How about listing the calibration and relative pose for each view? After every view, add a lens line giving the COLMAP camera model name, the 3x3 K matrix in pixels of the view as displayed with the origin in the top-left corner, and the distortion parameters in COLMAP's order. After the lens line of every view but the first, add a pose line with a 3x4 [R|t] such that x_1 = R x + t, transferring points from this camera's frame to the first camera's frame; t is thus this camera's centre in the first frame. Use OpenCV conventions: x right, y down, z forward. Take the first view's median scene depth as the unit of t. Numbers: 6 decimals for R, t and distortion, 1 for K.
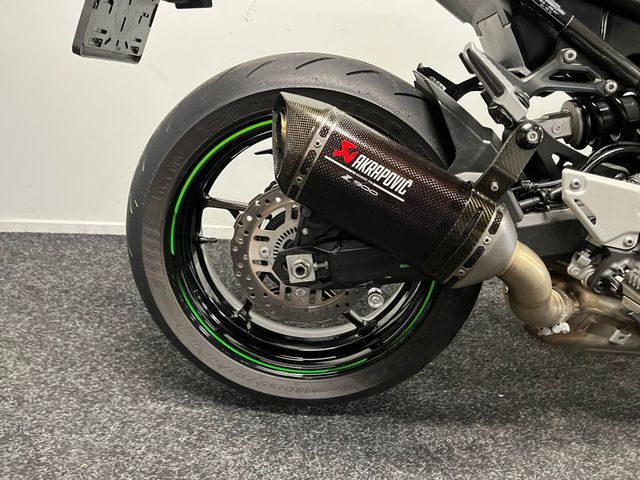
lens RADIAL K [[479.7, 0, 327.4], [0, 479.7, 244.6], [0, 0, 1]] dist [0.084721, -0.109763]
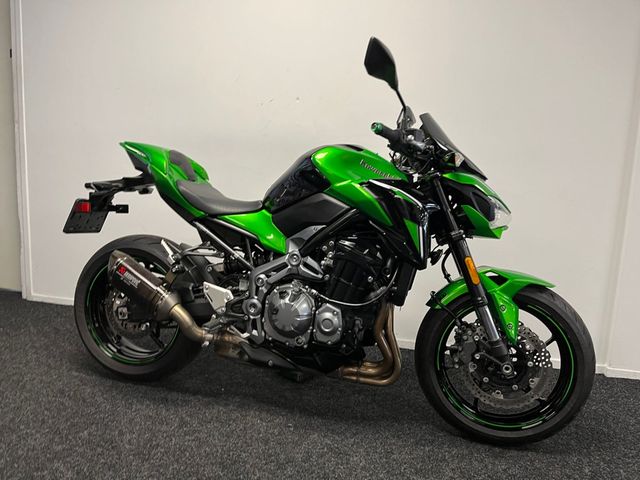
lens RADIAL K [[479.7, 0, 316.3], [0, 479.7, 245.8], [0, 0, 1]] dist [0.084721, -0.109763]
pose [[0.974514, 0.054383, -0.217635, 1.285566], [-0.106215, 0.966388, -0.234121, 0.169442], [0.197587, 0.251271, 0.947535, -1.176071]]
